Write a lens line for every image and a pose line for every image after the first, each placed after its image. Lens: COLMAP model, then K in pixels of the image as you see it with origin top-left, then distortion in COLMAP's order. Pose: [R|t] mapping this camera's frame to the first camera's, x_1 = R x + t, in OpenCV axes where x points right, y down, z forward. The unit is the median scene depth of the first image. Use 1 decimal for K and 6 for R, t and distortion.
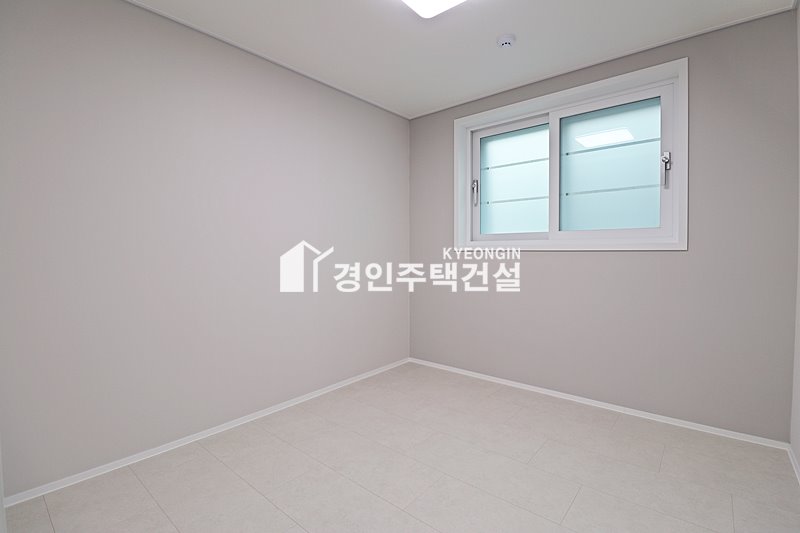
lens RADIAL K [[357.9, 0, 397.9], [0, 357.9, 262.9], [0, 0, 1]] dist [-0.015589, -0.000838]
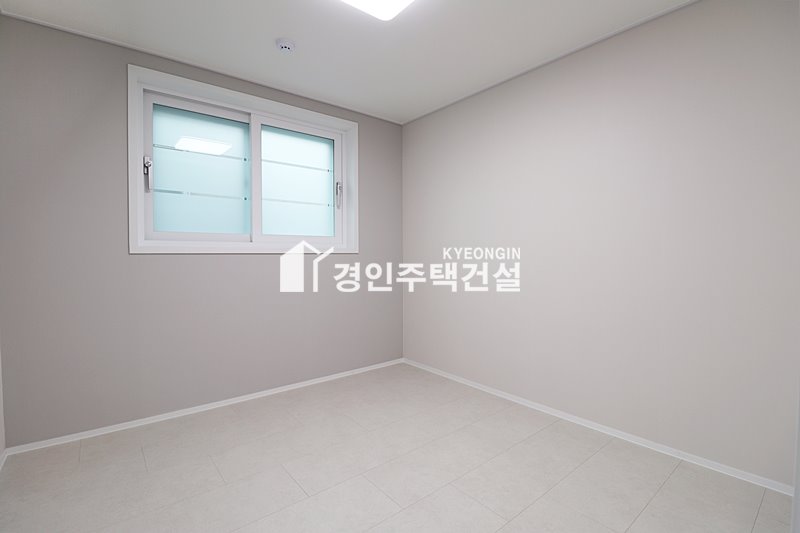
lens RADIAL K [[363.7, 0, 400.0], [0, 363.7, 266.5], [0, 0, 1]] dist [0.002016, 0.000104]
pose [[0.191872, -0.030393, 0.980949, -0.457395], [0.028288, 0.999276, 0.025428, -0.011174], [-0.981012, 0.022870, 0.192593, 0.373208]]
